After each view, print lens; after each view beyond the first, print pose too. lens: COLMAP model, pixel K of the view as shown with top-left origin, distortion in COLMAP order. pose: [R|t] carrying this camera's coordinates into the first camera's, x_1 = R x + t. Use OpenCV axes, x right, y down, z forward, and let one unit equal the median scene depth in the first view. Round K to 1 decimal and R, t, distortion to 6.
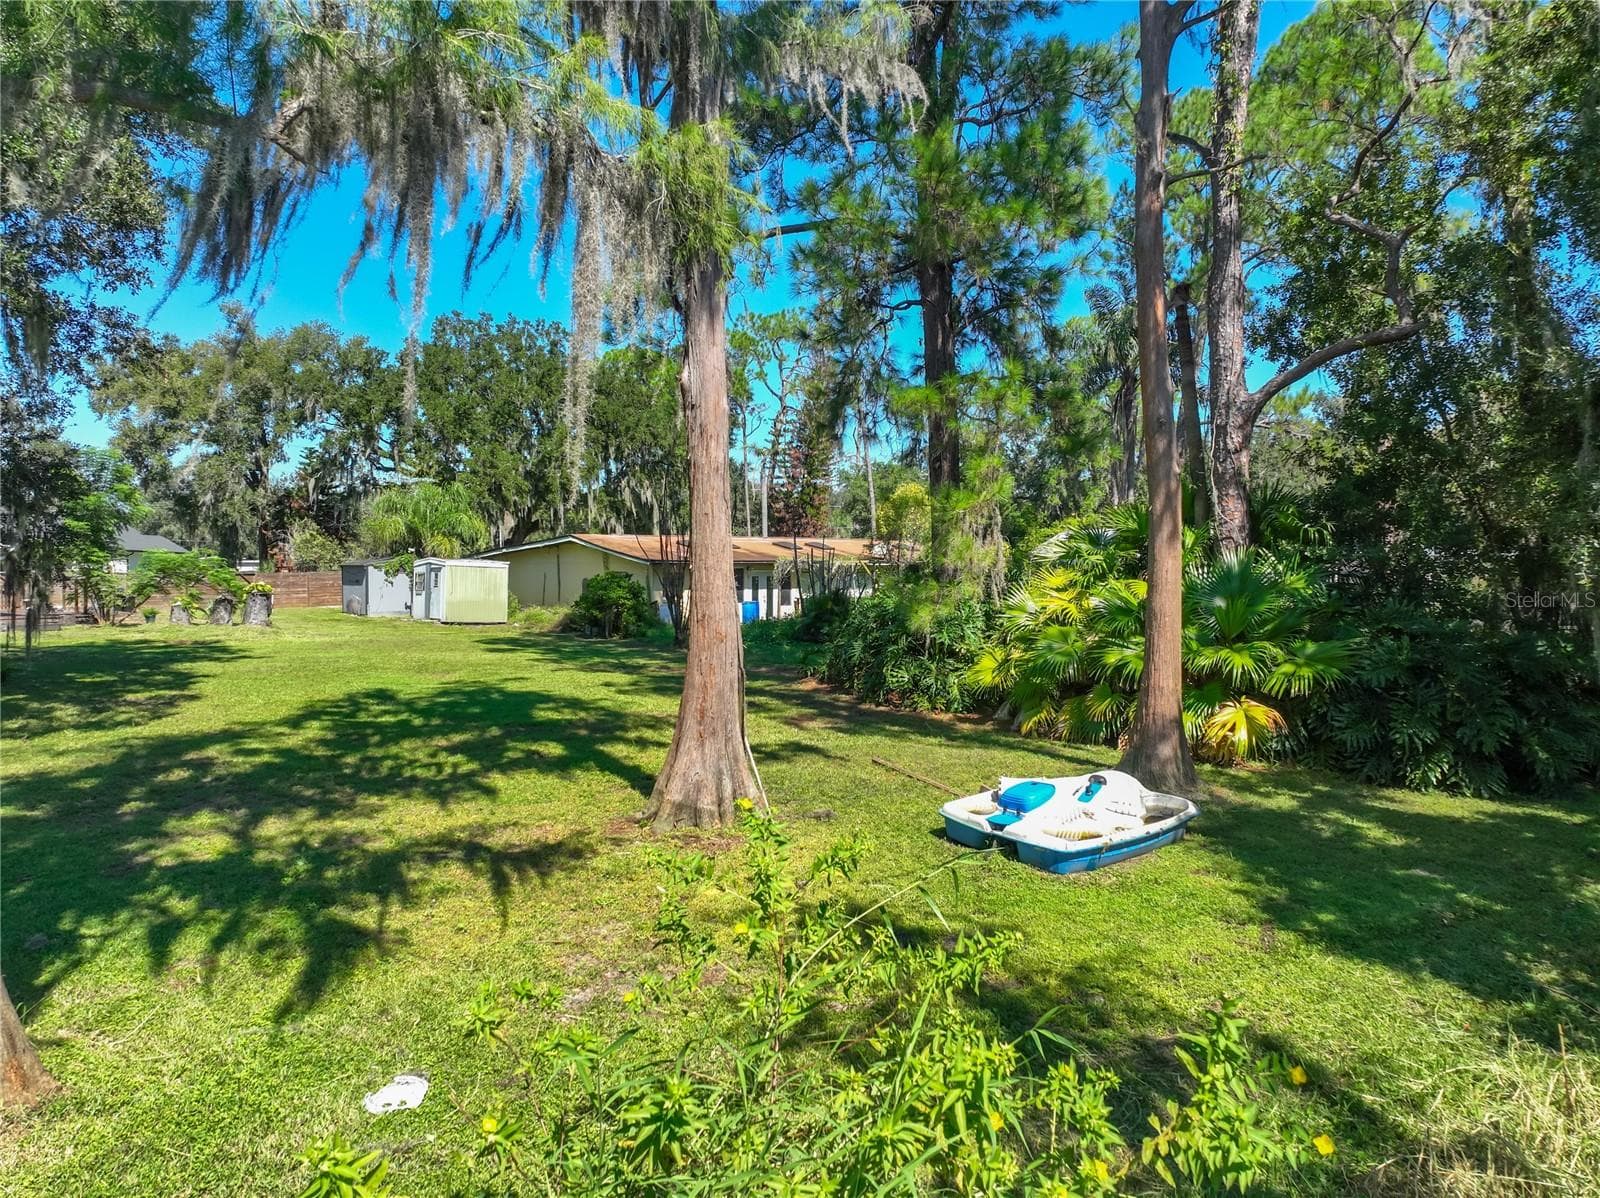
lens RADIAL K [[1137.8, 0, 798.9], [0, 1137.8, 574.9], [0, 0, 1]] dist [-0.005296, 0.015947]
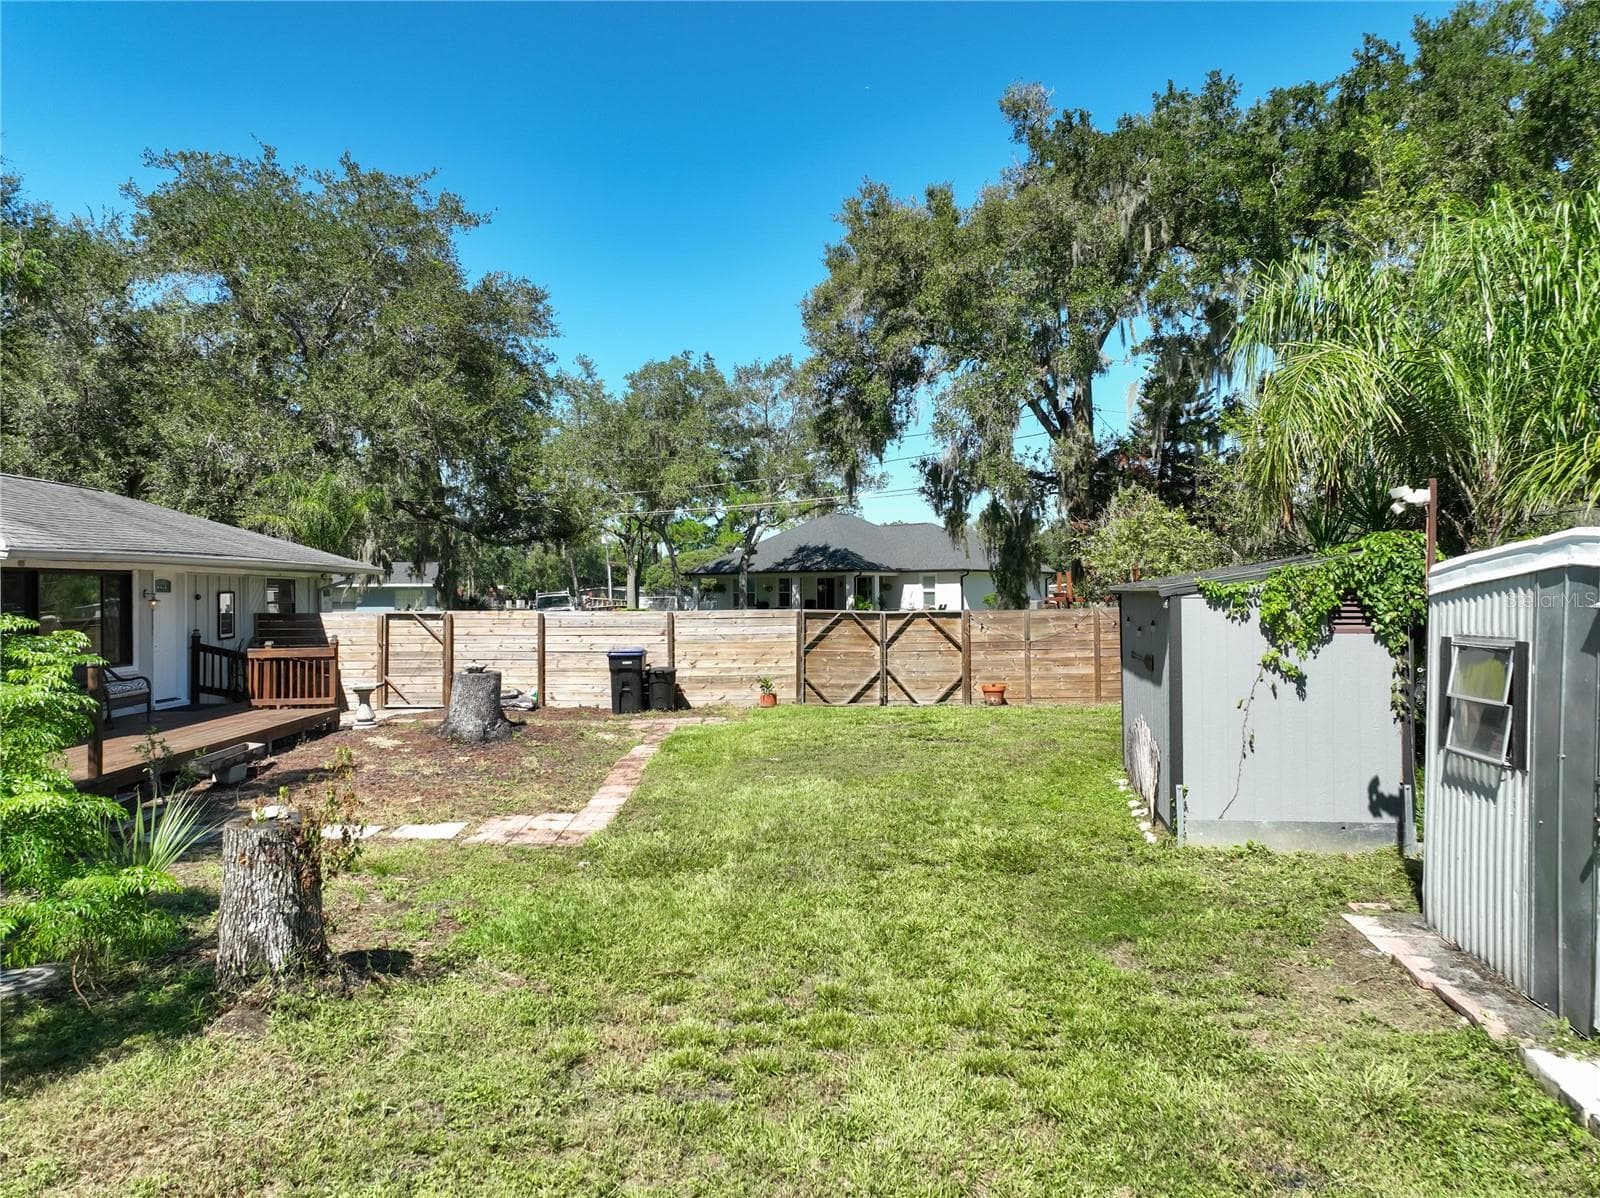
lens RADIAL K [[1137.8, 0, 808.8], [0, 1137.8, 586.3], [0, 0, 1]] dist [-0.005296, 0.015947]
pose [[0.704330, -0.007701, -0.709831, -0.208533], [0.002277, 0.999961, -0.008589, -0.005671], [0.709869, 0.004433, 0.704320, 0.600472]]
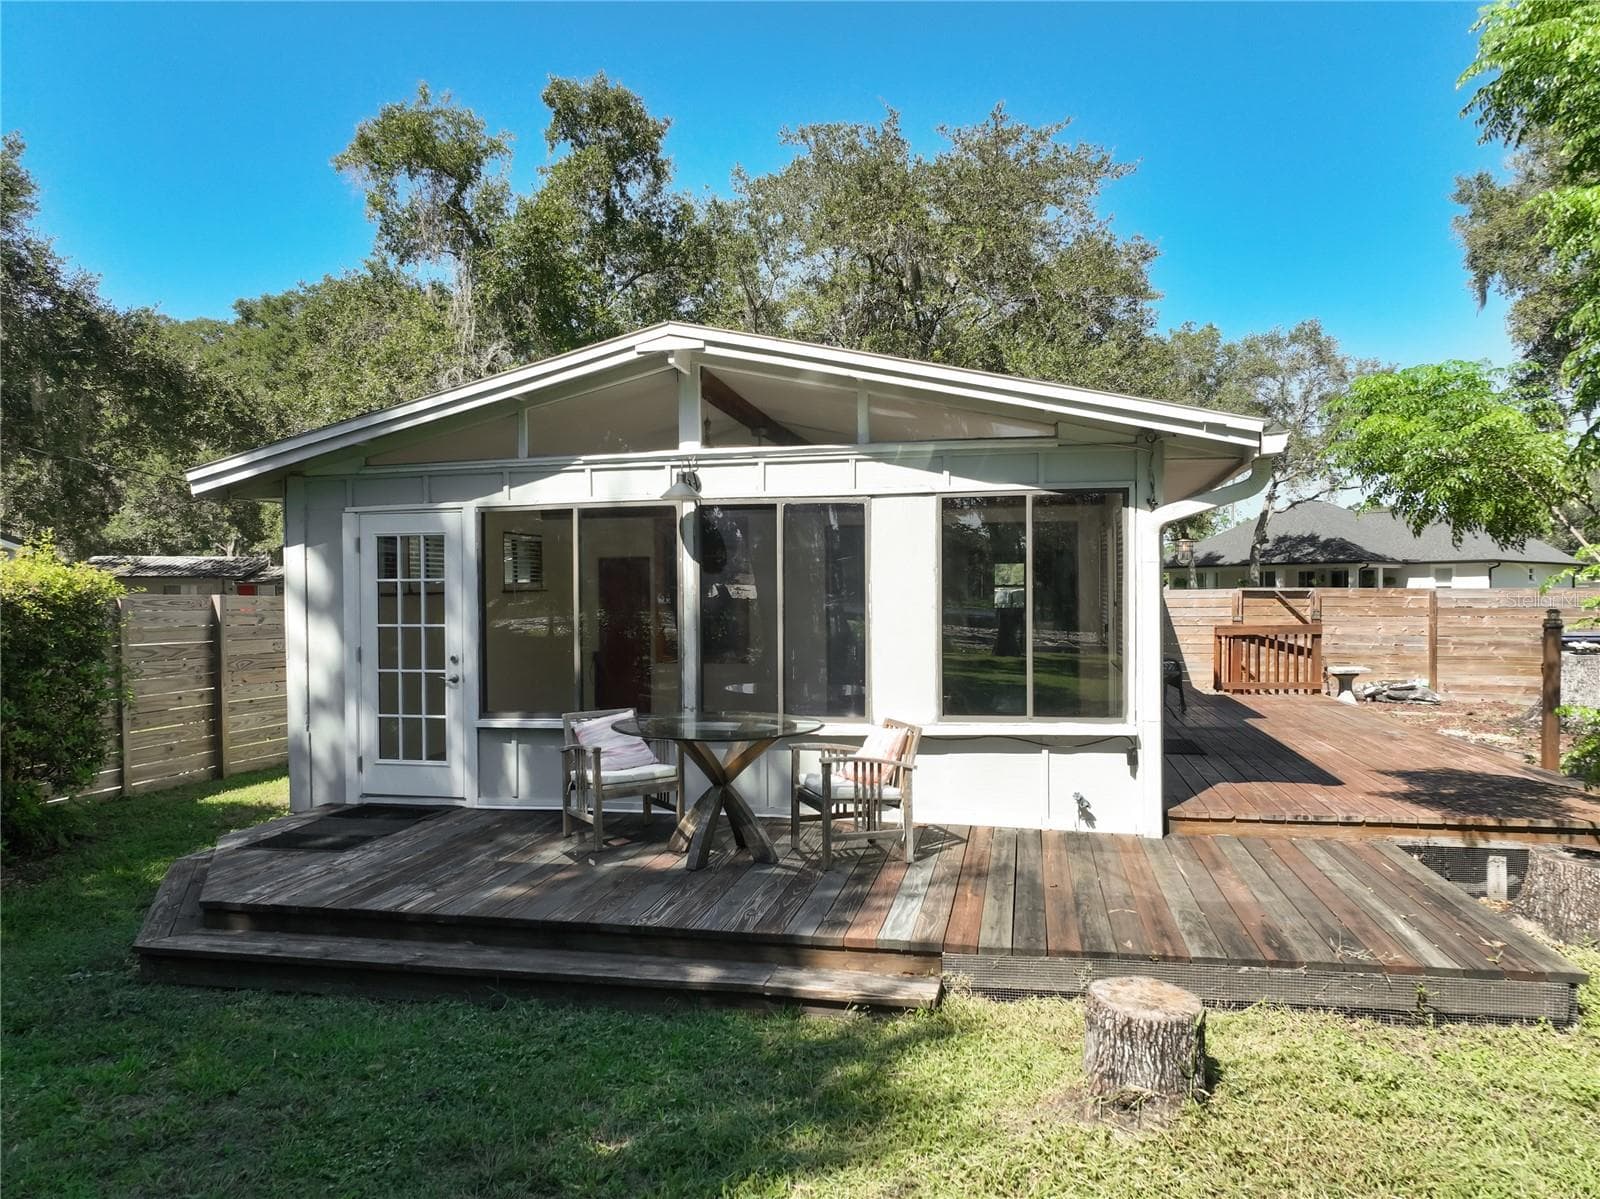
lens RADIAL K [[1137.8, 0, 805.2], [0, 1137.8, 643.9], [0, 0, 1]] dist [-0.005296, 0.015947]
pose [[0.502452, 0.033718, -0.863947, -0.336939], [0.000390, 0.999230, 0.039224, 0.001505], [0.864605, -0.020045, 0.502052, 0.499607]]
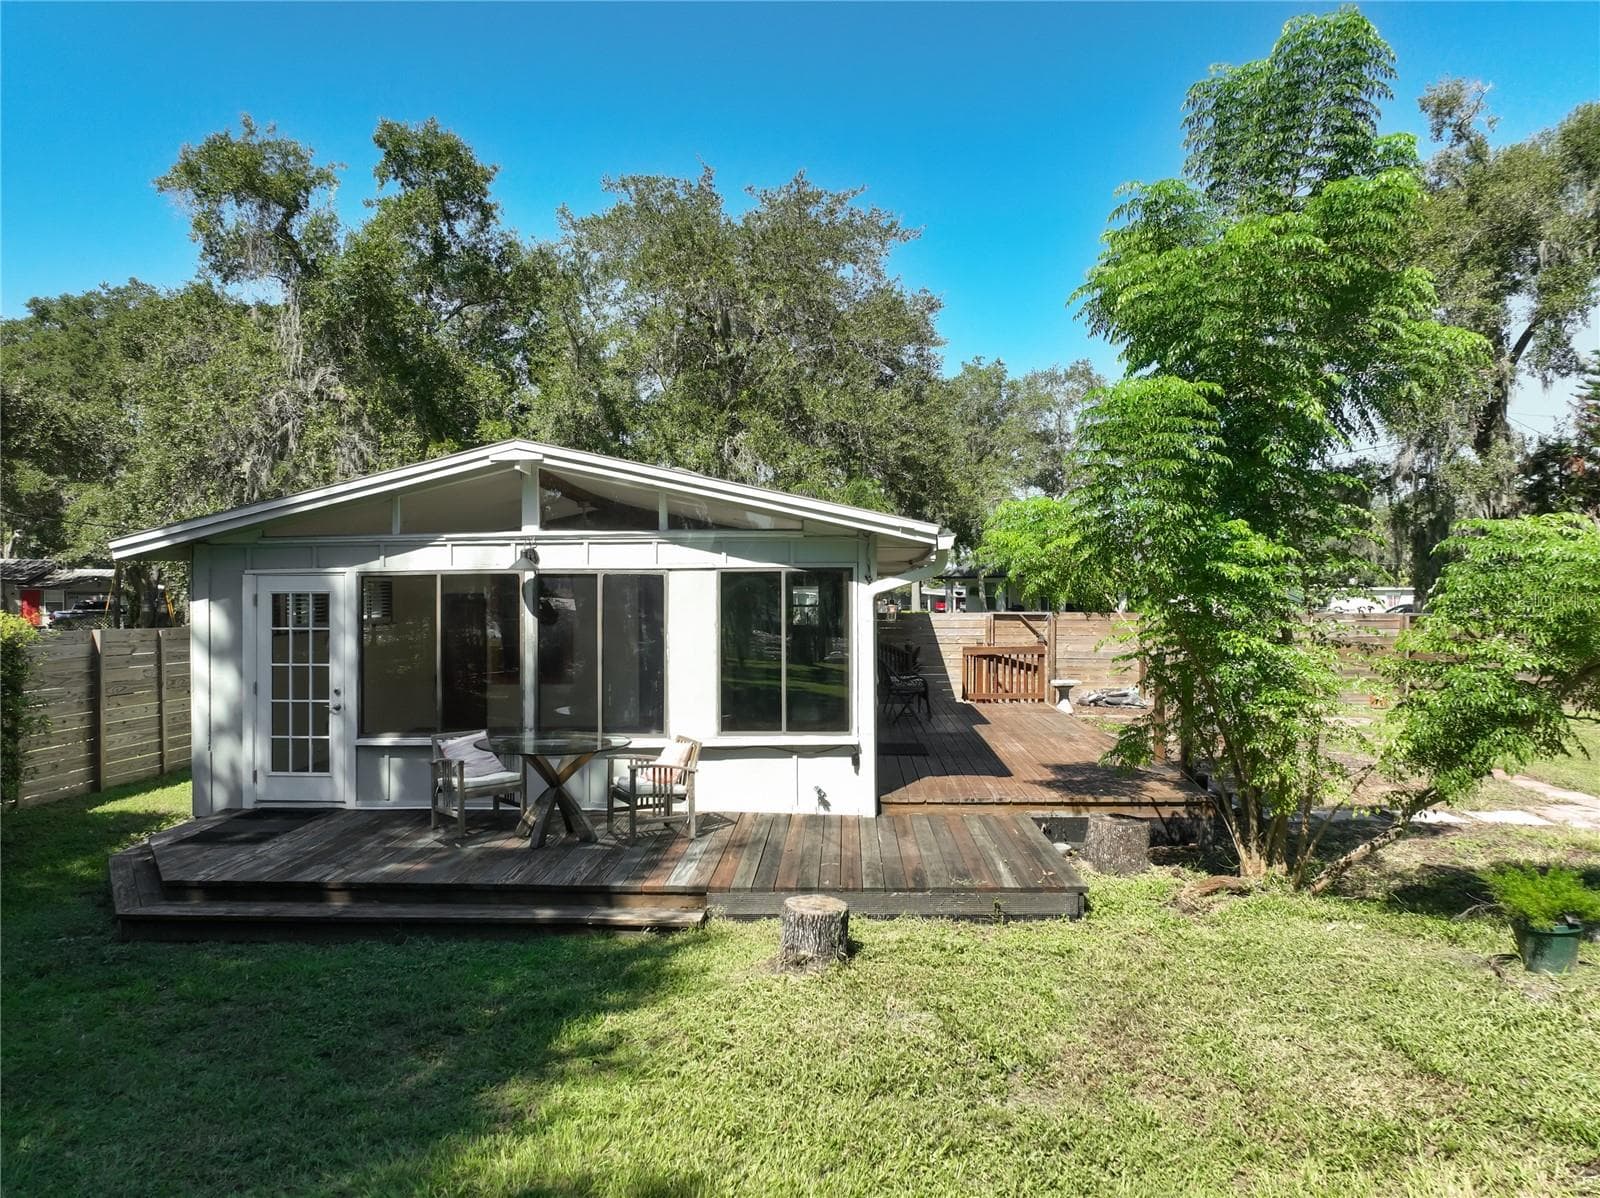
lens RADIAL K [[1137.8, 0, 809.9], [0, 1137.8, 602.7], [0, 0, 1]] dist [-0.005296, 0.015947]
pose [[0.633855, 0.004184, -0.773440, -0.299233], [-0.003072, 0.999991, 0.002893, -0.005157], [0.773446, 0.000542, 0.633863, 0.478873]]
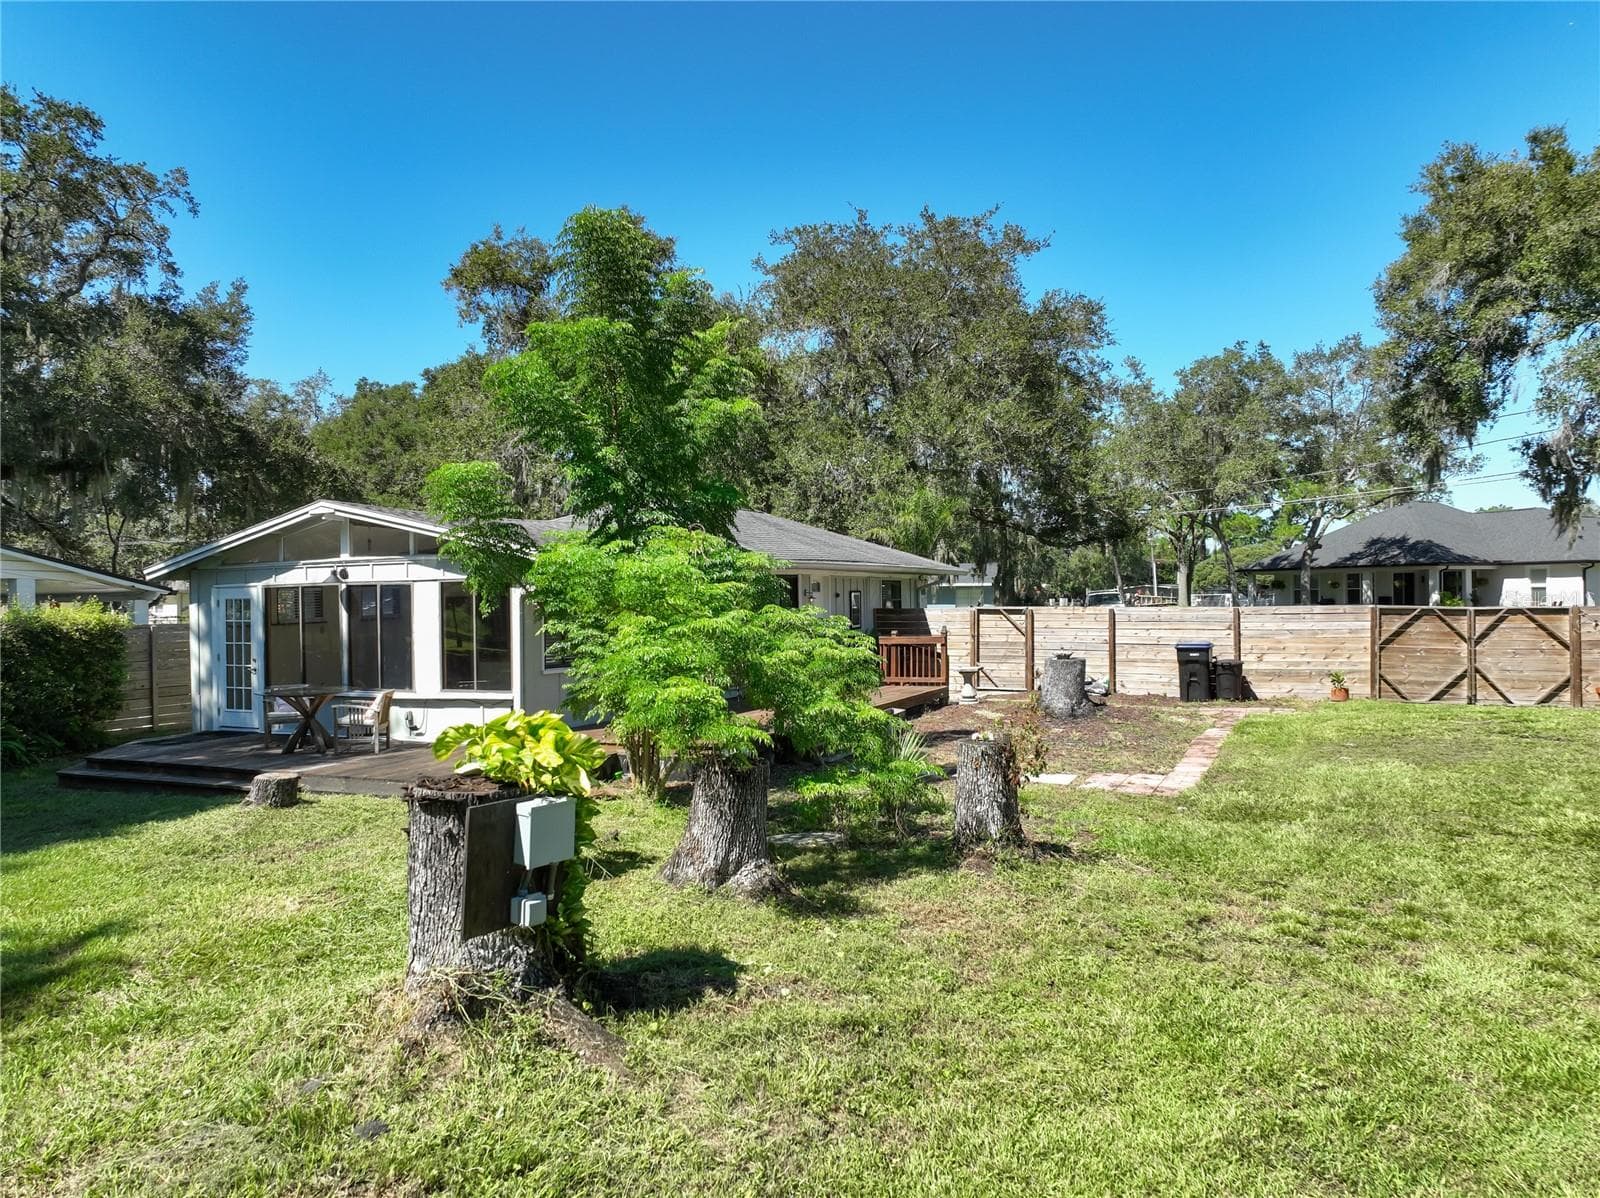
lens RADIAL K [[1137.8, 0, 796.2], [0, 1137.8, 599.1], [0, 0, 1]] dist [-0.005296, 0.015947]
pose [[0.300955, -0.000501, -0.953638, -0.179370], [0.007195, 0.999973, 0.001746, -0.005317], [0.953611, -0.007386, 0.300950, 0.570811]]
